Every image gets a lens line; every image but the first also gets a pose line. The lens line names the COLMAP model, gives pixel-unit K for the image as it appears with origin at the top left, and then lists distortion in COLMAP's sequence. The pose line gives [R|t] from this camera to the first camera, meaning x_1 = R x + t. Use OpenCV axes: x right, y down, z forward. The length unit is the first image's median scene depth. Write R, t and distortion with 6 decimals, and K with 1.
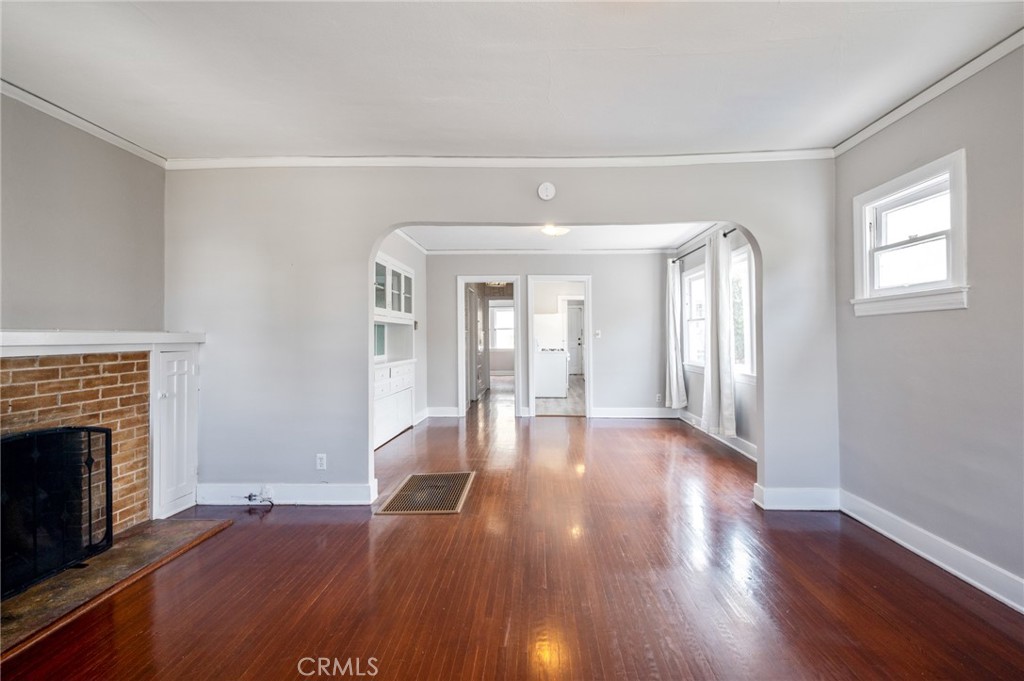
lens RADIAL K [[467.4, 0, 524.1], [0, 467.4, 330.4], [0, 0, 1]] dist [0.018125, -0.005784]
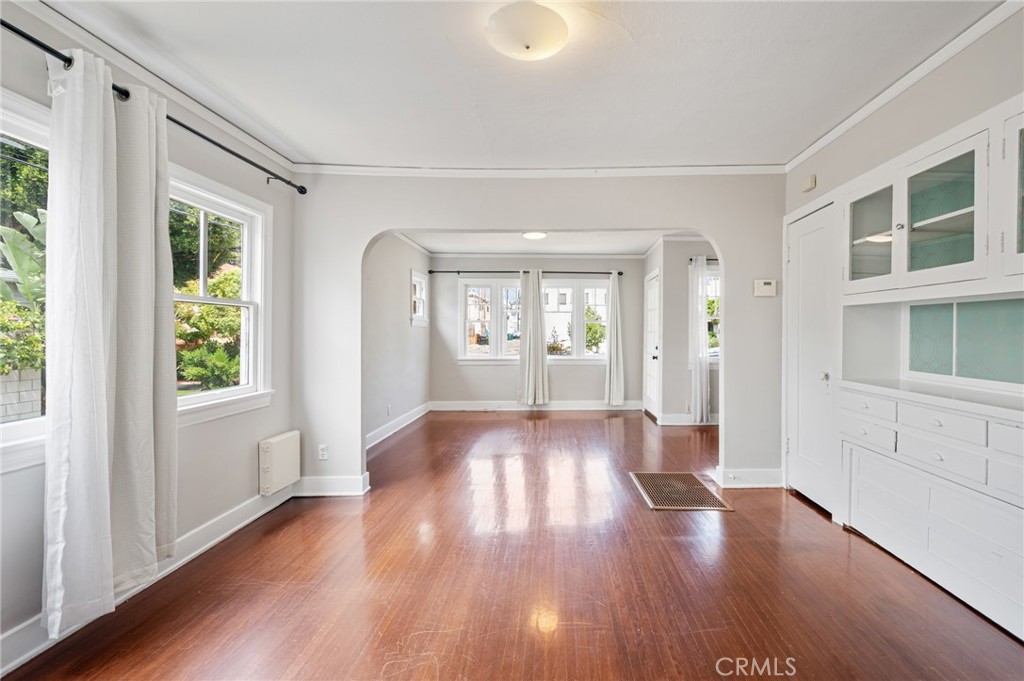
lens RADIAL K [[467.4, 0, 566.7], [0, 467.4, 339.8], [0, 0, 1]] dist [0.018125, -0.005784]
pose [[-0.998648, 0.009100, -0.051181, 0.057479], [0.009090, 0.999959, 0.000430, 0.014863], [0.051183, -0.000036, -0.998689, 1.346778]]
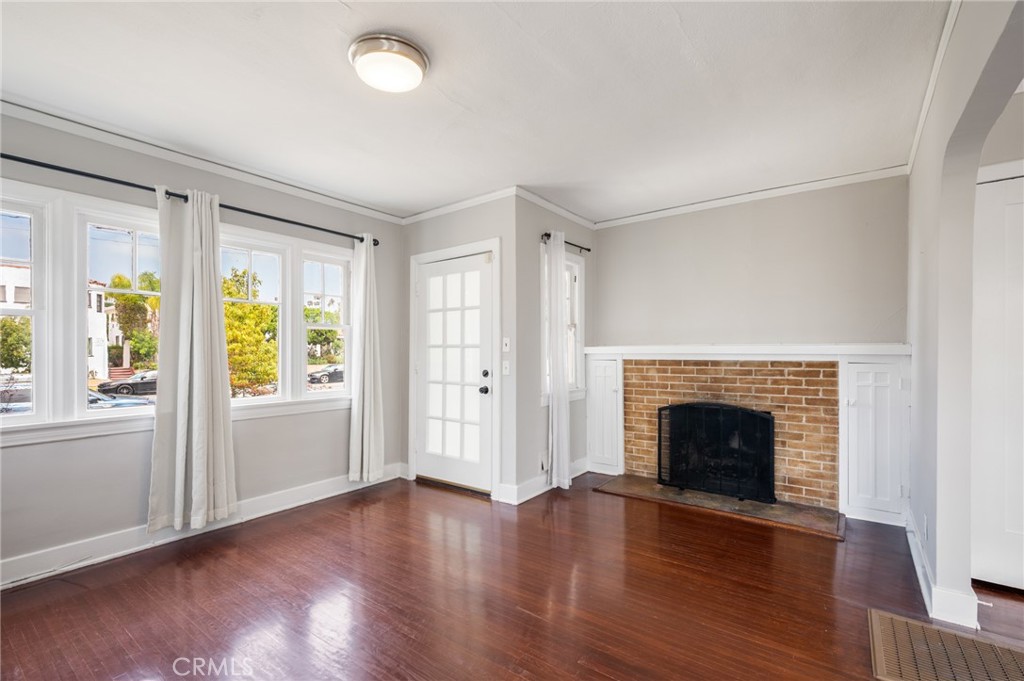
lens RADIAL K [[467.4, 0, 515.7], [0, 467.4, 348.8], [0, 0, 1]] dist [0.018125, -0.005784]
pose [[-0.589480, 0.006828, -0.807754, 0.322812], [0.016117, 0.999865, -0.003310, 0.003150], [0.807622, -0.014970, -0.589511, 0.600821]]
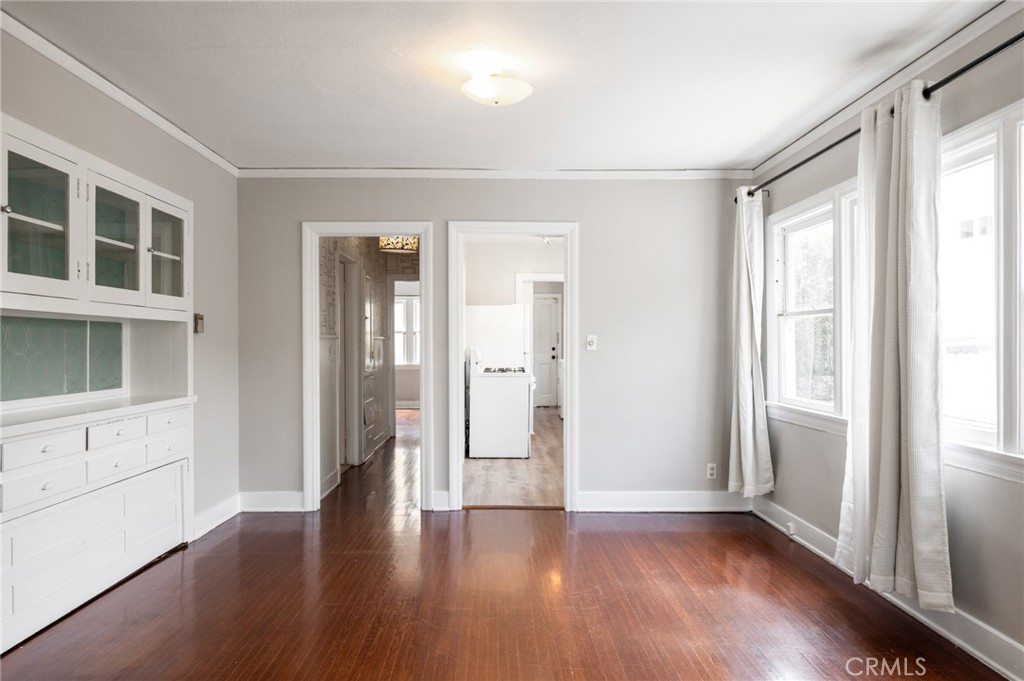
lens RADIAL K [[646.1, 0, 493.8], [0, 646.1, 345.2], [0, 0, 1]] dist [0.027165, -0.004029]
pose [[0.999677, 0.002890, 0.025253, 0.051040], [-0.003353, 0.999827, 0.018316, -0.002113], [-0.025196, -0.018394, 0.999513, 0.431071]]
